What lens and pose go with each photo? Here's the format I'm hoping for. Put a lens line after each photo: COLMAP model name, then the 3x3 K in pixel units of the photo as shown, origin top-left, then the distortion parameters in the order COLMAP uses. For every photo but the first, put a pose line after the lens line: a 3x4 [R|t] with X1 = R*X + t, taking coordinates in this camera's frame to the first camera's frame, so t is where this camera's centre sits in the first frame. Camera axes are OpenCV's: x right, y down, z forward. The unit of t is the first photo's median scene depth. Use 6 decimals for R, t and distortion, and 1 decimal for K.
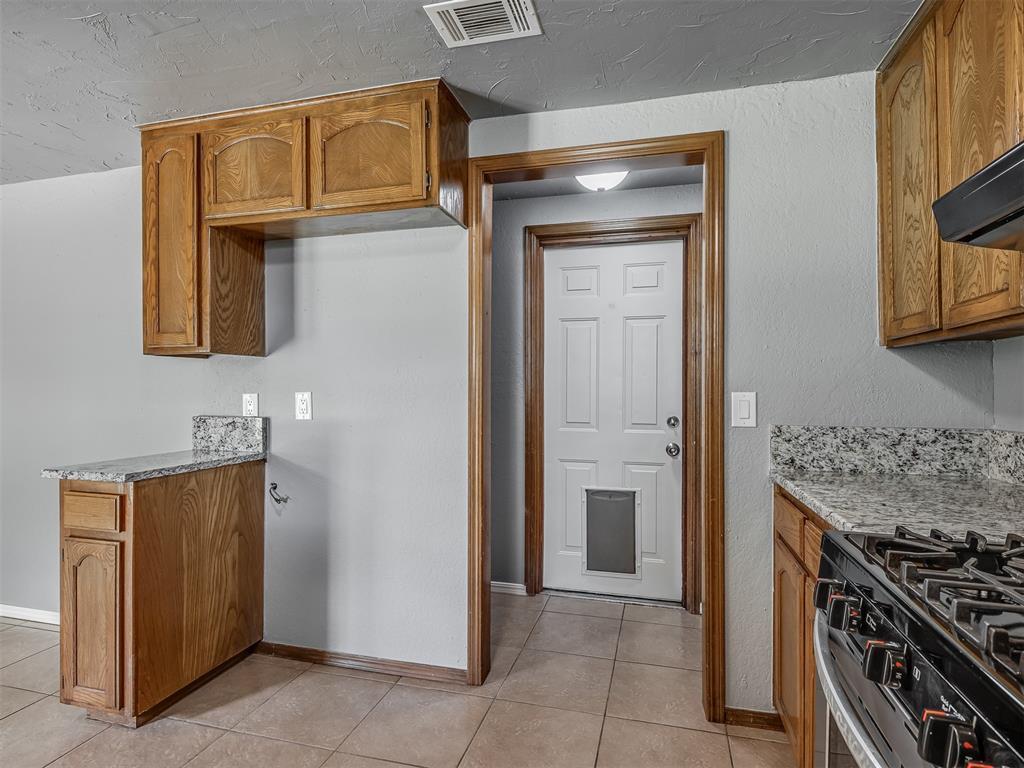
lens RADIAL K [[525.0, 0, 512.0], [0, 525.0, 384.0], [0, 0, 1]] dist [-0.002158, -0.000240]
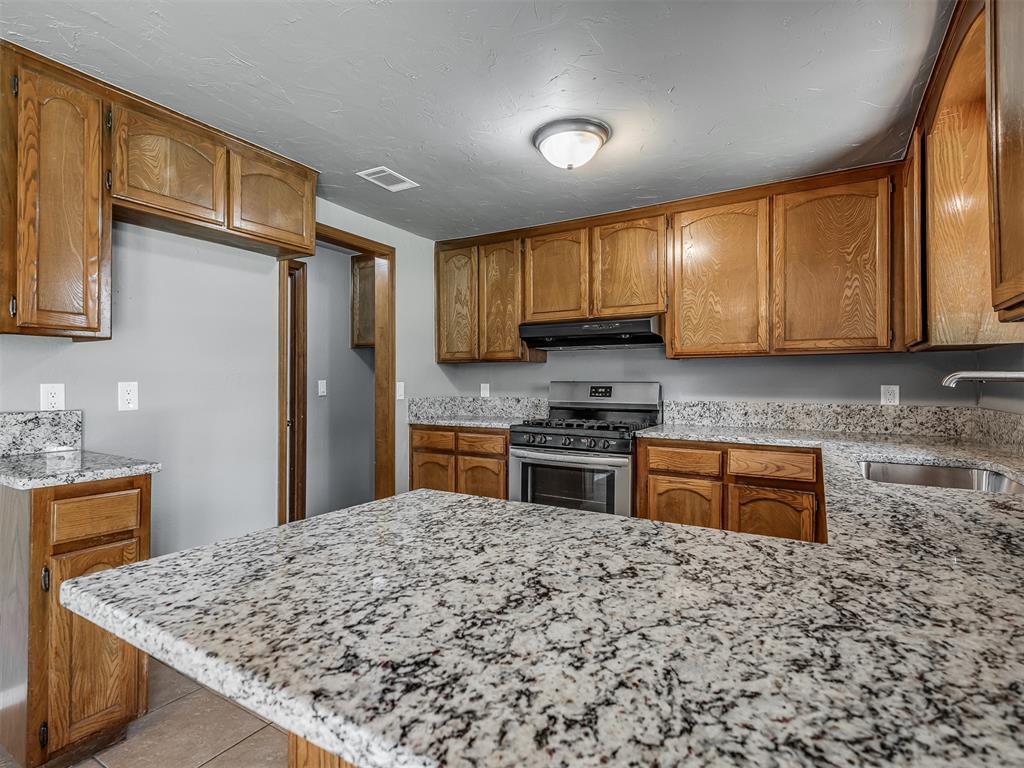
lens RADIAL K [[525.0, 0, 512.0], [0, 525.0, 384.0], [0, 0, 1]] dist [-0.002158, -0.000240]
pose [[0.264689, -0.001799, 0.964332, -1.149071], [-0.007992, 0.999960, 0.004060, 0.009391], [-0.964301, -0.008782, 0.264664, 0.054803]]
